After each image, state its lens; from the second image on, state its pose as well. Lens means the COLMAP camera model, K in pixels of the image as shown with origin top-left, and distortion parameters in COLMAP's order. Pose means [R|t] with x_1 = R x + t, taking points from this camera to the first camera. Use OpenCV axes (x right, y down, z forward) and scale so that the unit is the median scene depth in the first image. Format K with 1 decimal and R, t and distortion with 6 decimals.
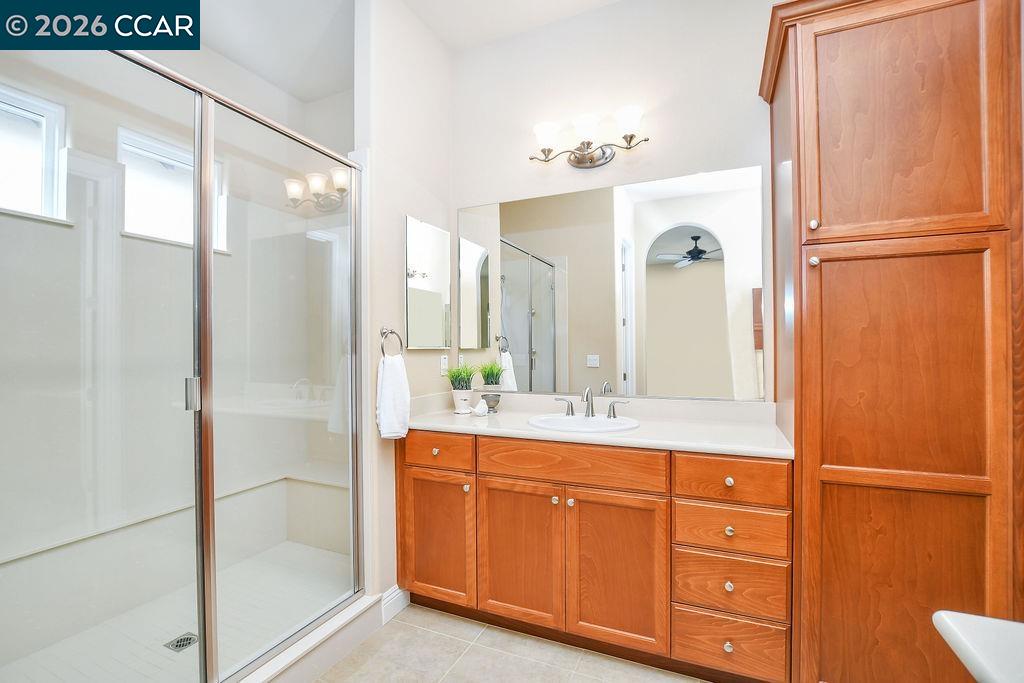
lens RADIAL K [[466.3, 0, 503.4], [0, 466.3, 347.0], [0, 0, 1]] dist [-0.028625, 0.002775]
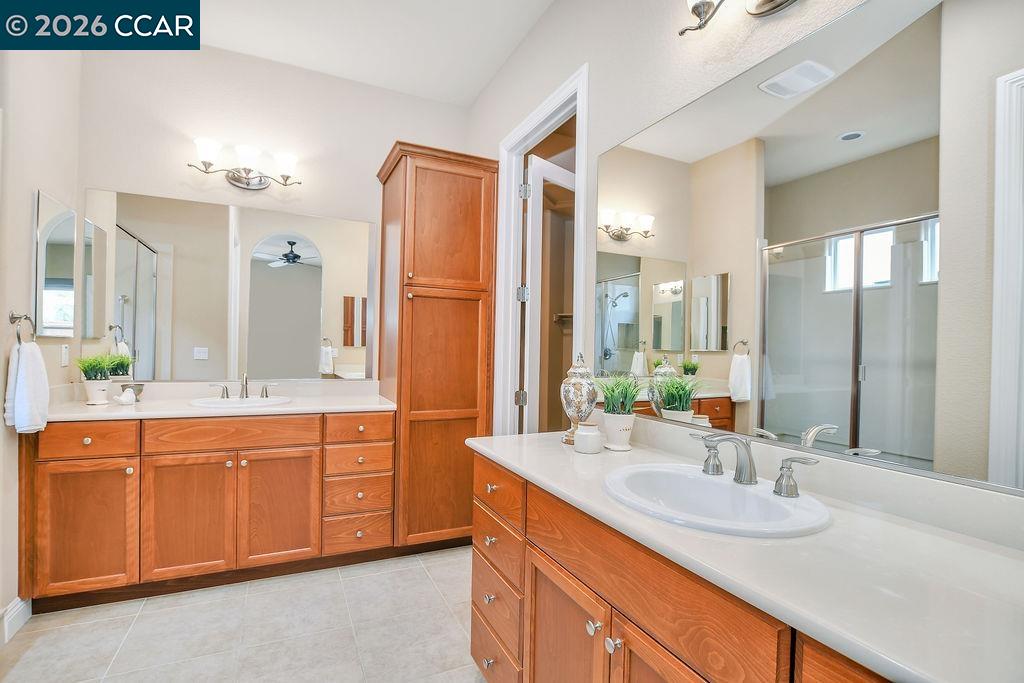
lens RADIAL K [[467.1, 0, 510.7], [0, 467.1, 346.7], [0, 0, 1]] dist [-0.030327, 0.004578]
pose [[0.630531, 0.020275, 0.775899, -0.375612], [-0.025947, 0.999651, -0.005036, 0.005915], [-0.775730, -0.016957, 0.630837, -0.347003]]
